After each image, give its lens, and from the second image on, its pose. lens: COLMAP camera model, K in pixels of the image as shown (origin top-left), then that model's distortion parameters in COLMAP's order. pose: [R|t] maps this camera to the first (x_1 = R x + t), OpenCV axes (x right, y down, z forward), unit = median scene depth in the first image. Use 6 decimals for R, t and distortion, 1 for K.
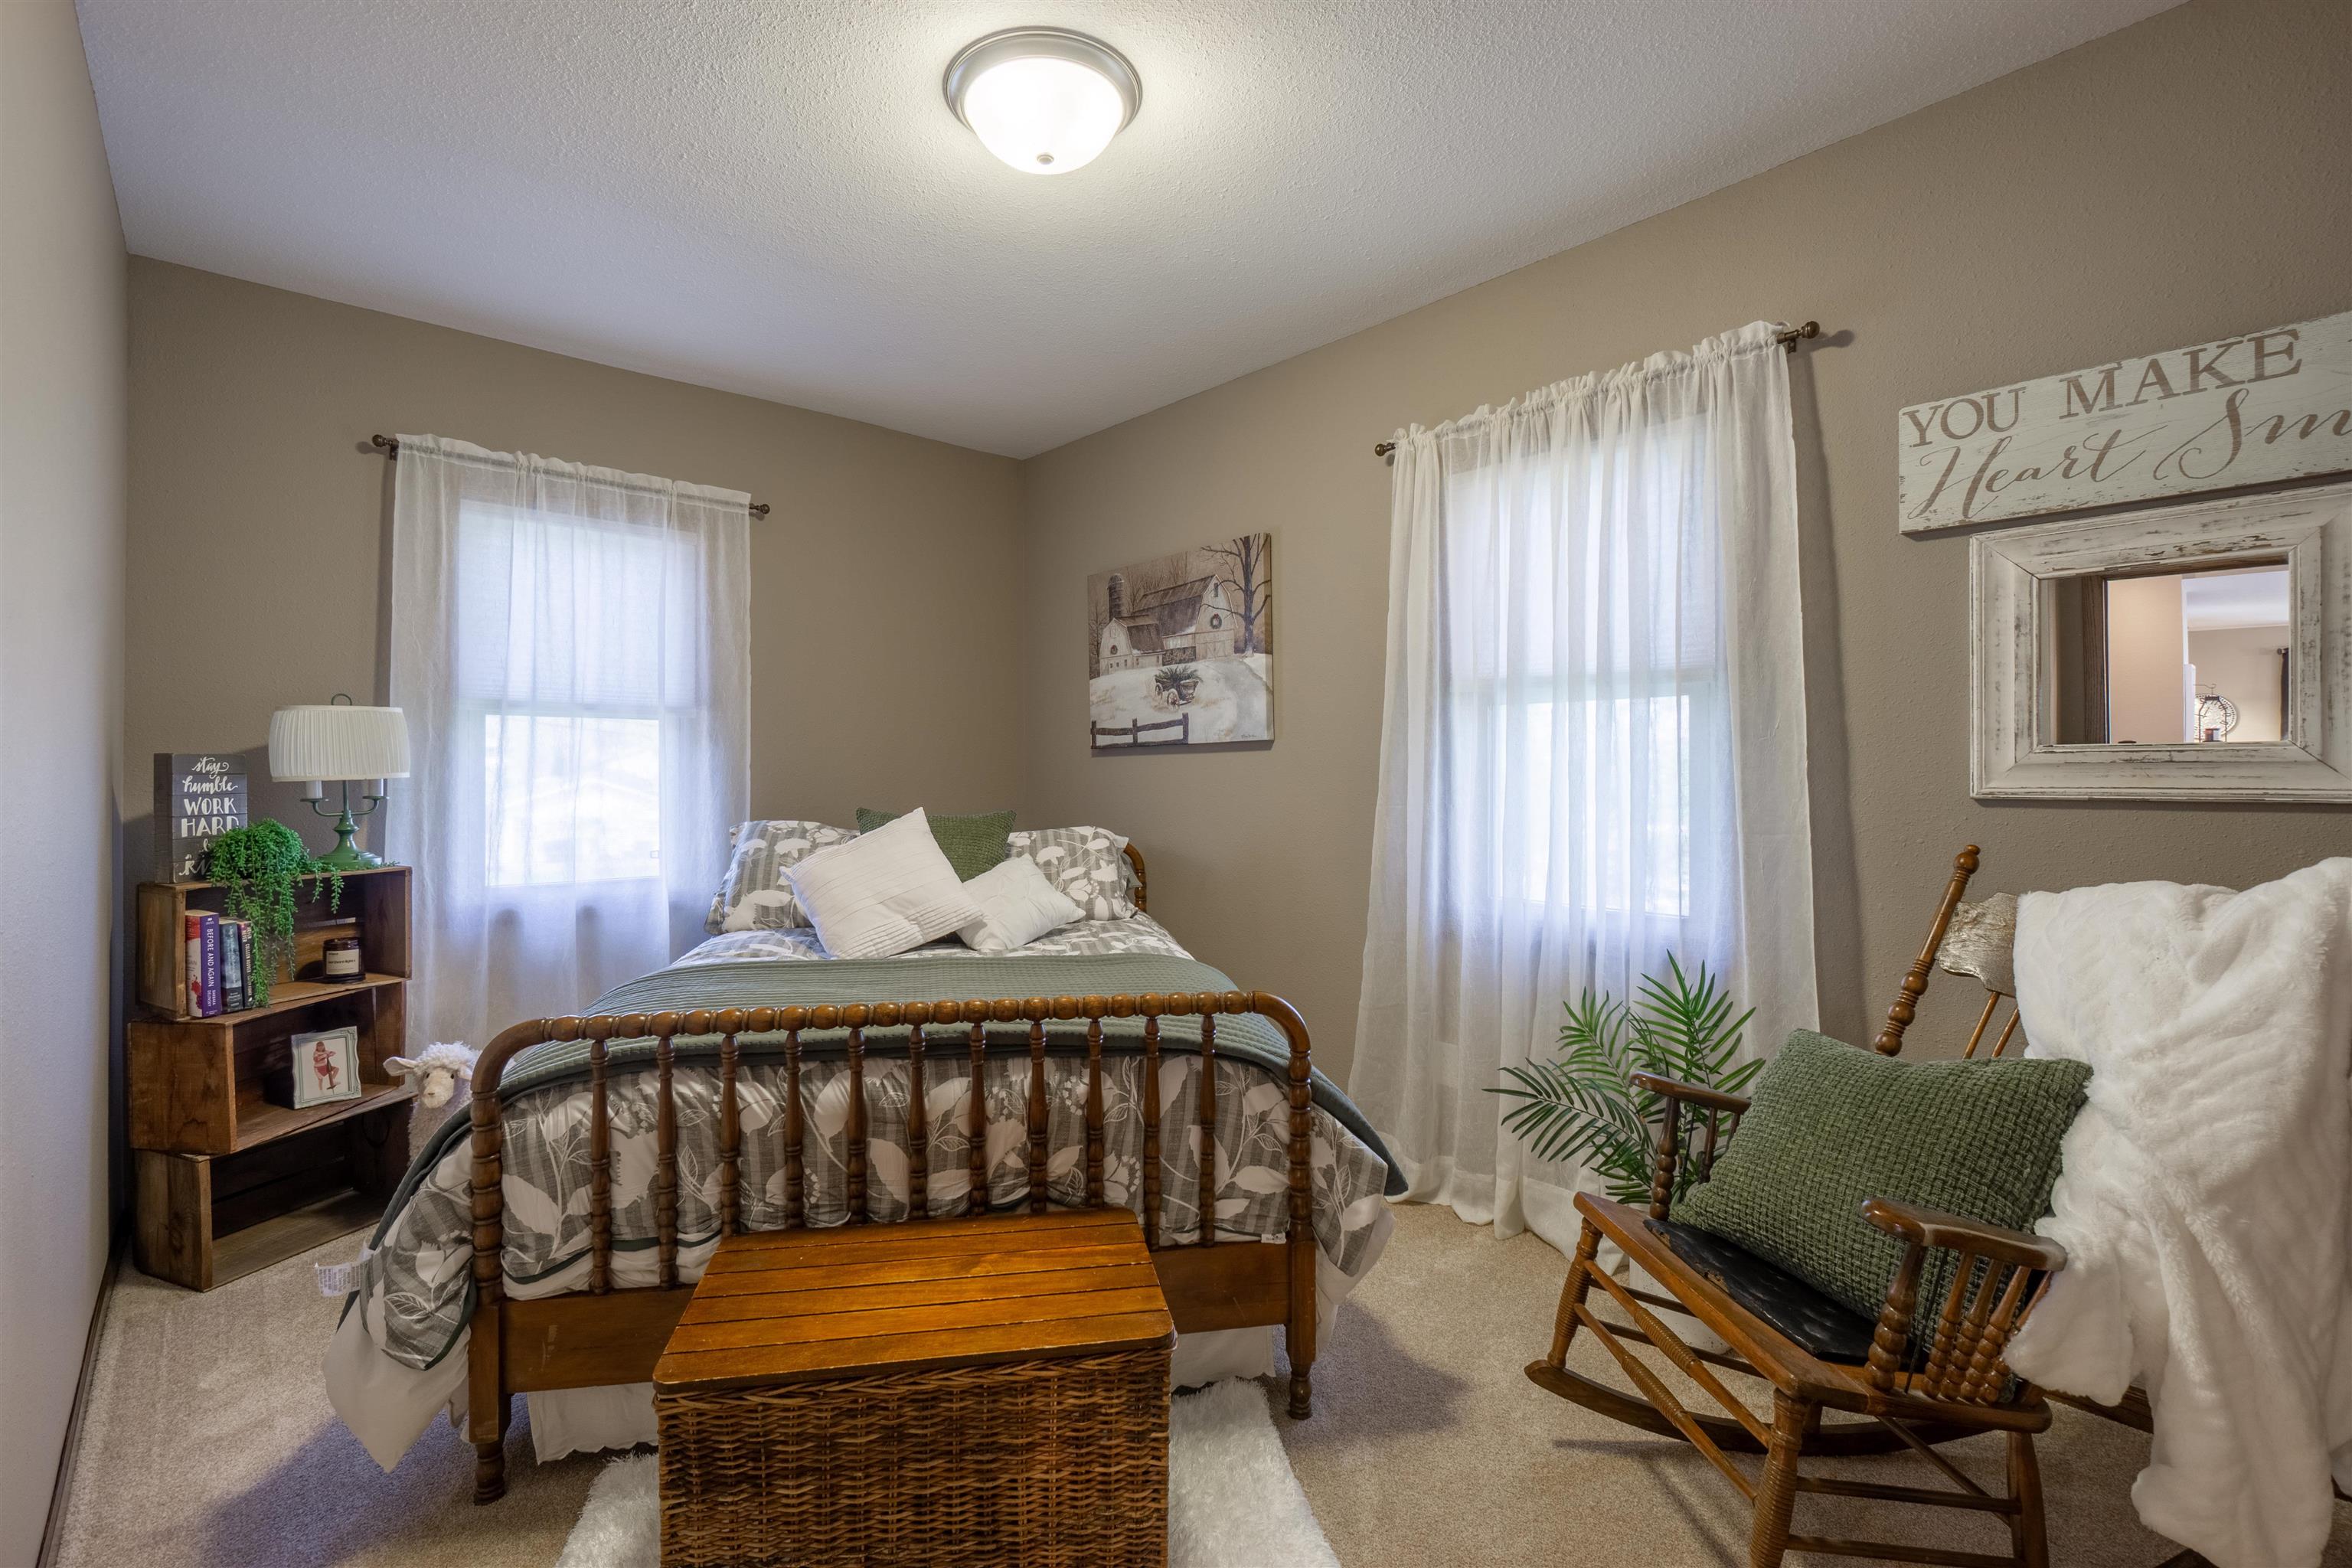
lens RADIAL K [[1019.0, 0, 1172.5], [0, 1019.0, 774.8], [0, 0, 1]] dist [-0.001311, 0.002818]
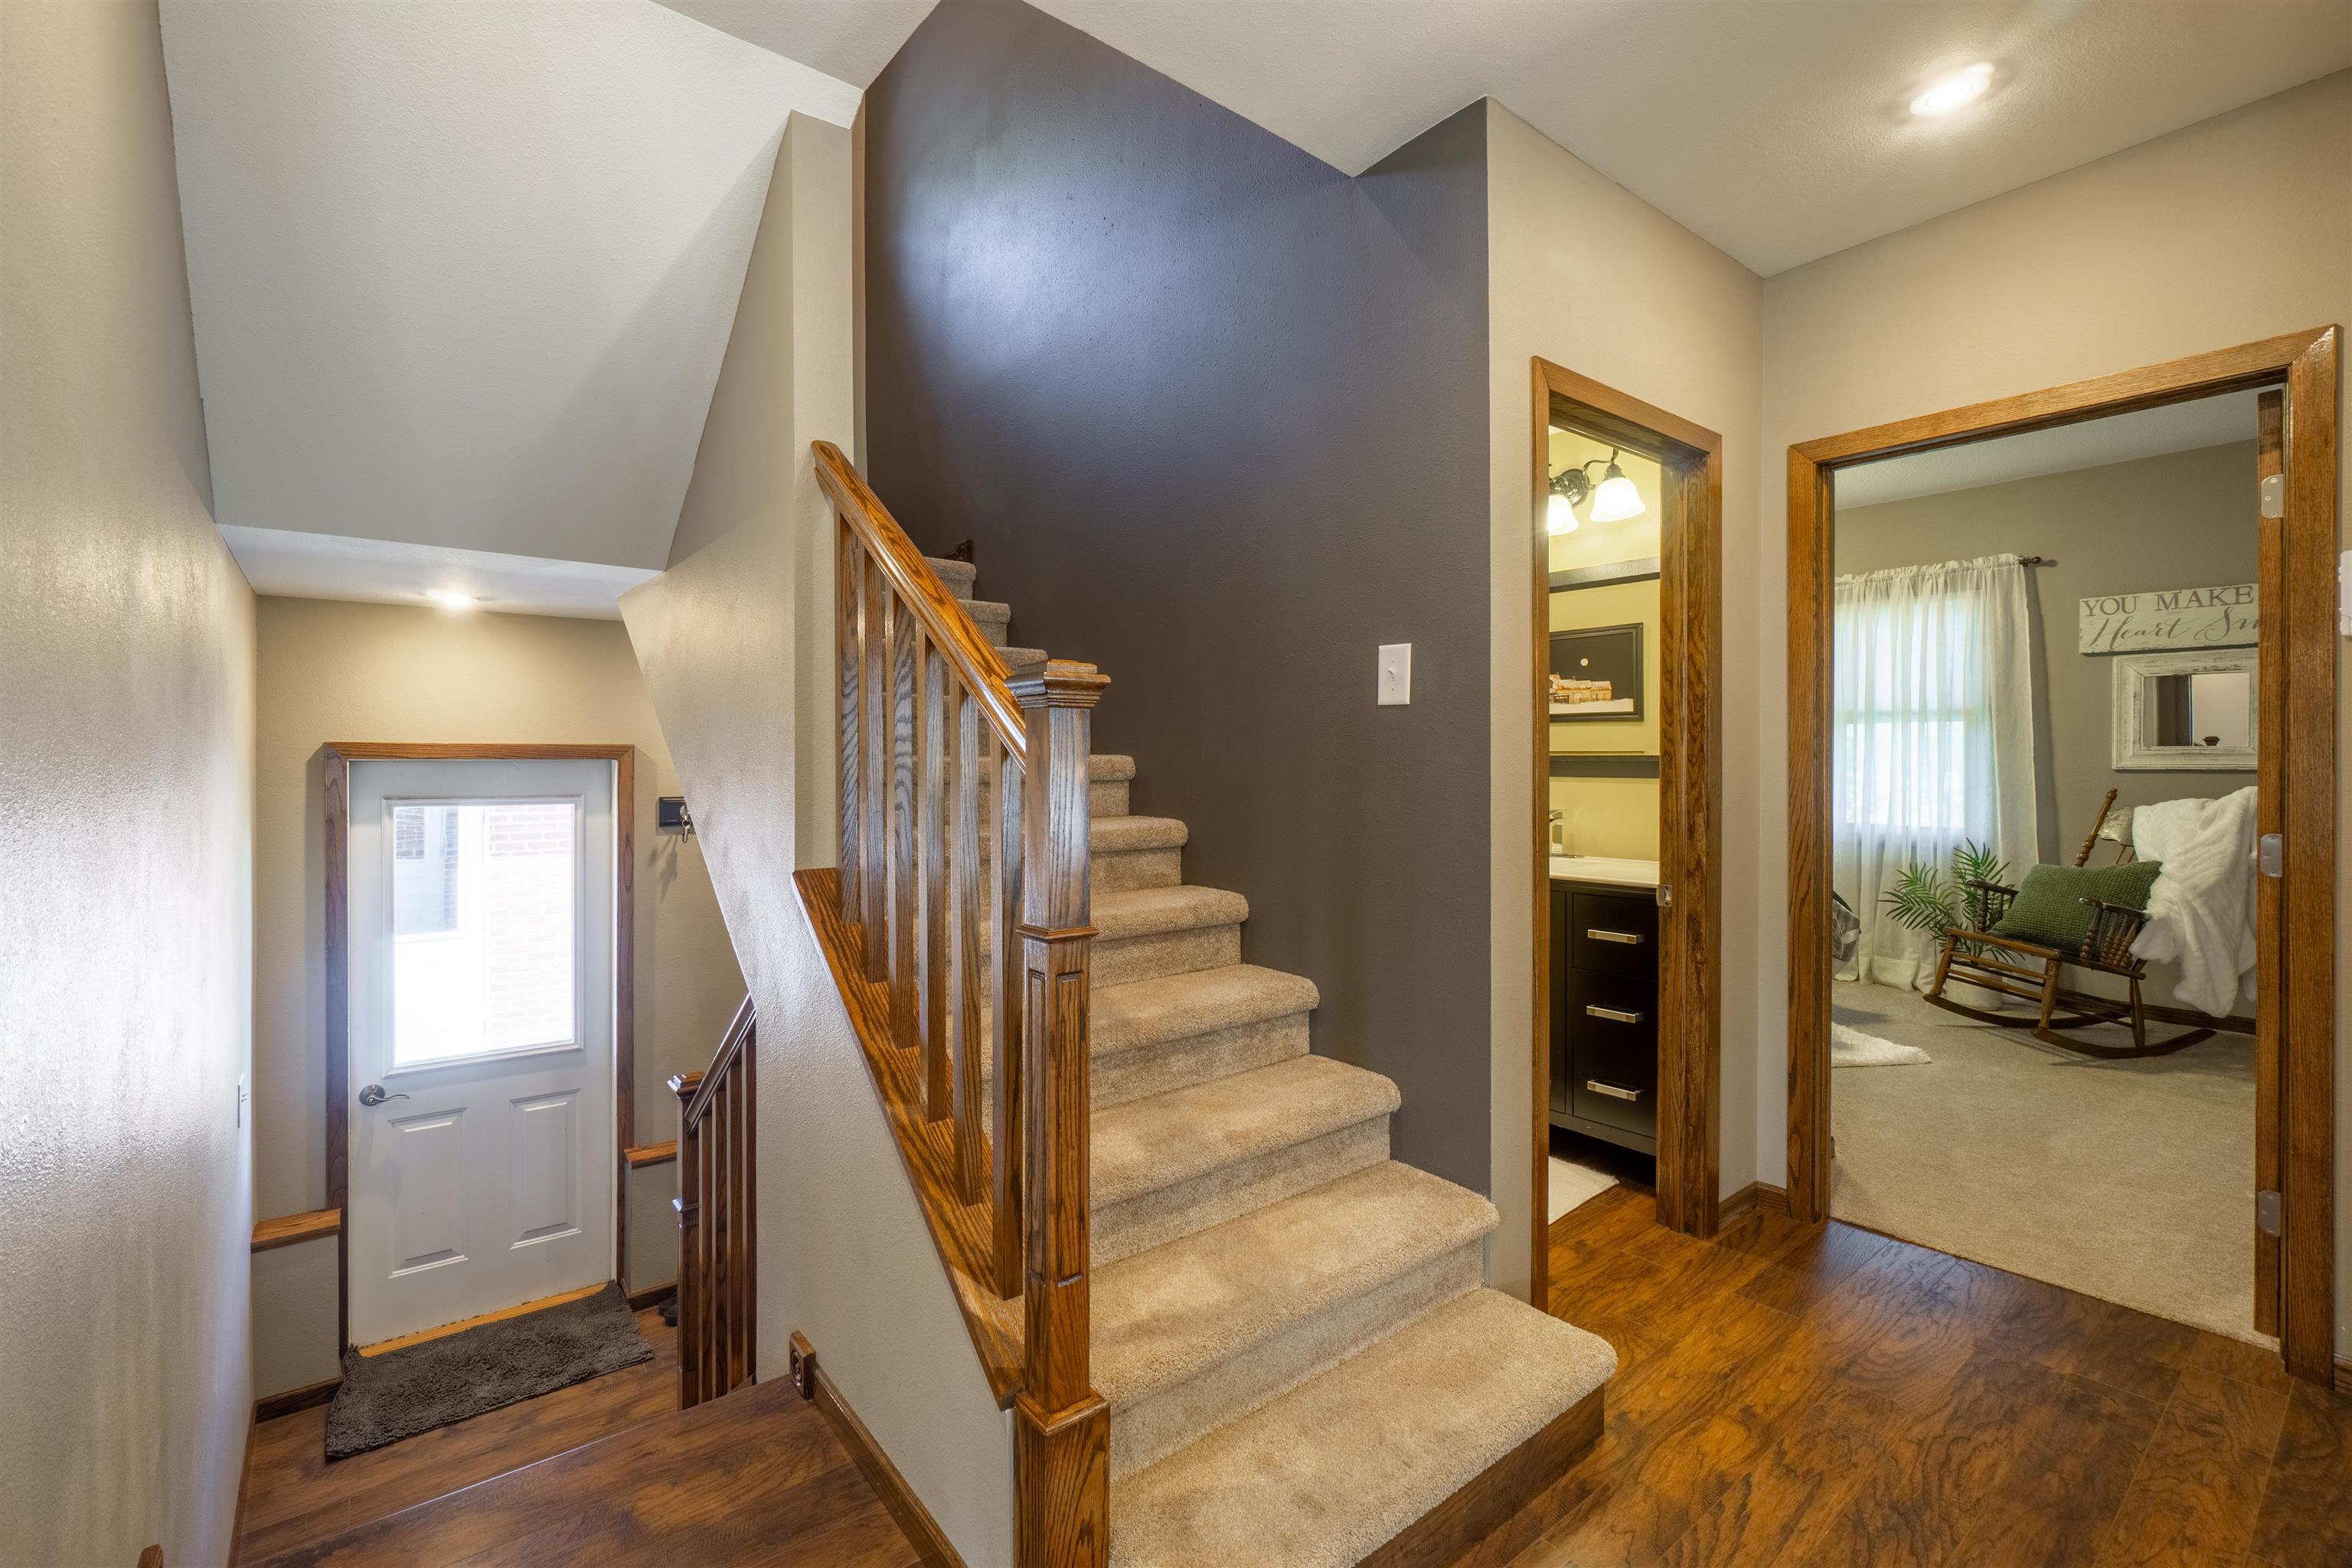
lens RADIAL K [[1019.0, 0, 1153.8], [0, 1019.0, 771.2], [0, 0, 1]] dist [-0.001311, 0.002818]
pose [[0.997759, 0.000407, -0.066902, -1.236230], [0.000288, 0.999946, 0.010391, 0.001693], [0.066902, -0.010387, 0.997705, -1.460246]]
